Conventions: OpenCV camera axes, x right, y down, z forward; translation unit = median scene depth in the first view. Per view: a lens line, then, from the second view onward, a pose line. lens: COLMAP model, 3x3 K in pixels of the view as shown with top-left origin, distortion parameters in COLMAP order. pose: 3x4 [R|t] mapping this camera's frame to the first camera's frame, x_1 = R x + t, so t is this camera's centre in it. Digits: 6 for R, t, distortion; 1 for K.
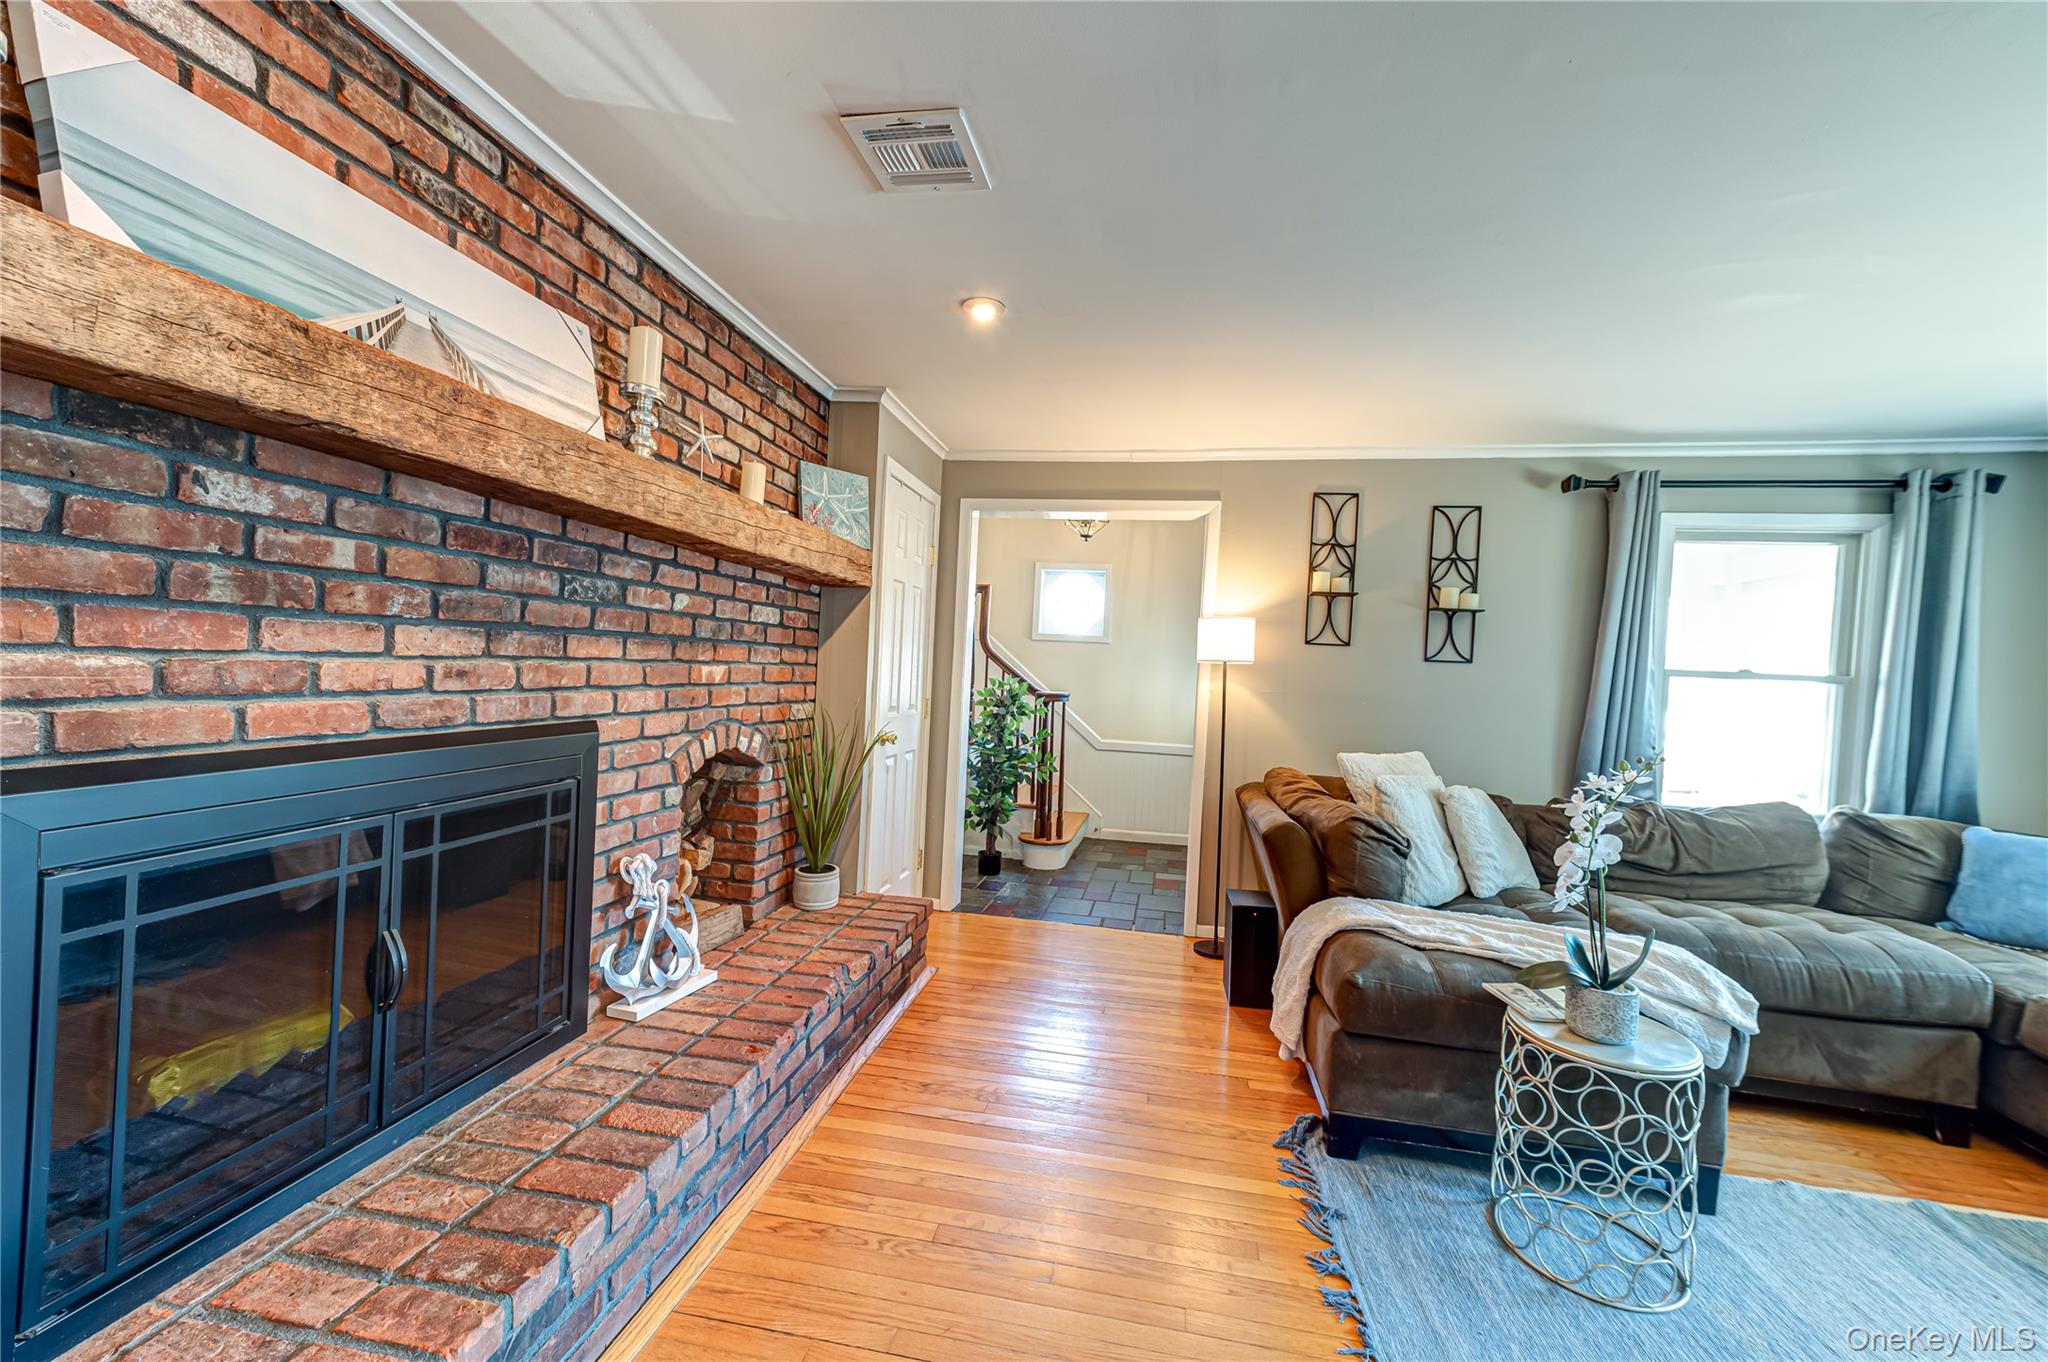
lens RADIAL K [[777.1, 0, 1032.1], [0, 777.1, 678.1], [0, 0, 1]] dist [0.017617, 0.000098]
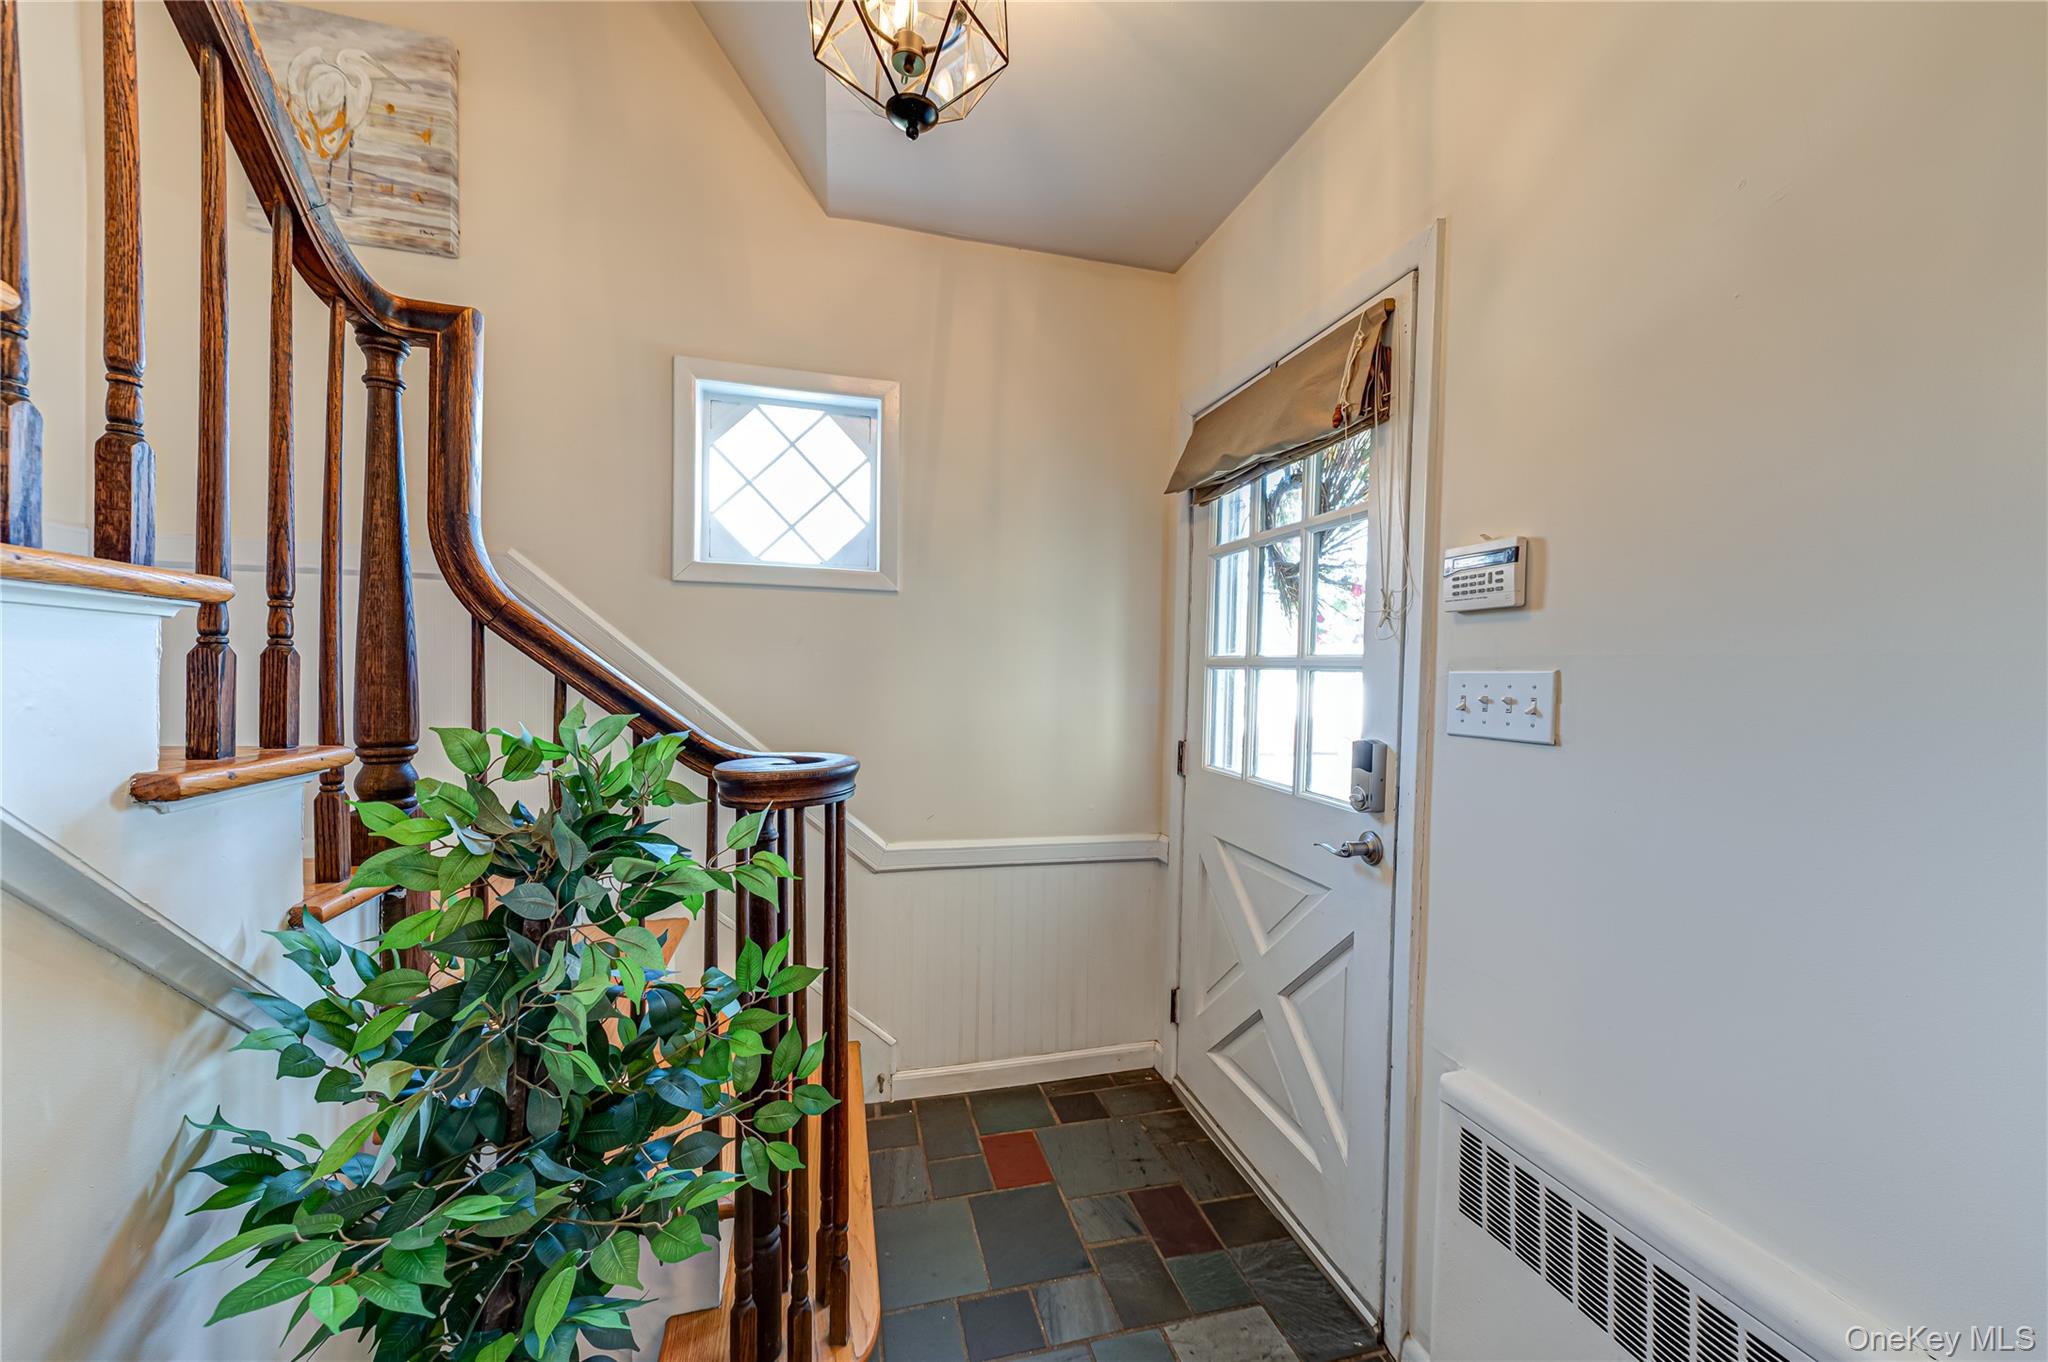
lens RADIAL K [[777.1, 0, 1032.1], [0, 777.1, 678.1], [0, 0, 1]] dist [0.017617, 0.000098]
pose [[0.897962, -0.033081, 0.438828, -0.011730], [0.021251, 0.999267, 0.031844, -0.015412], [-0.439560, -0.019269, 0.898006, 0.762698]]
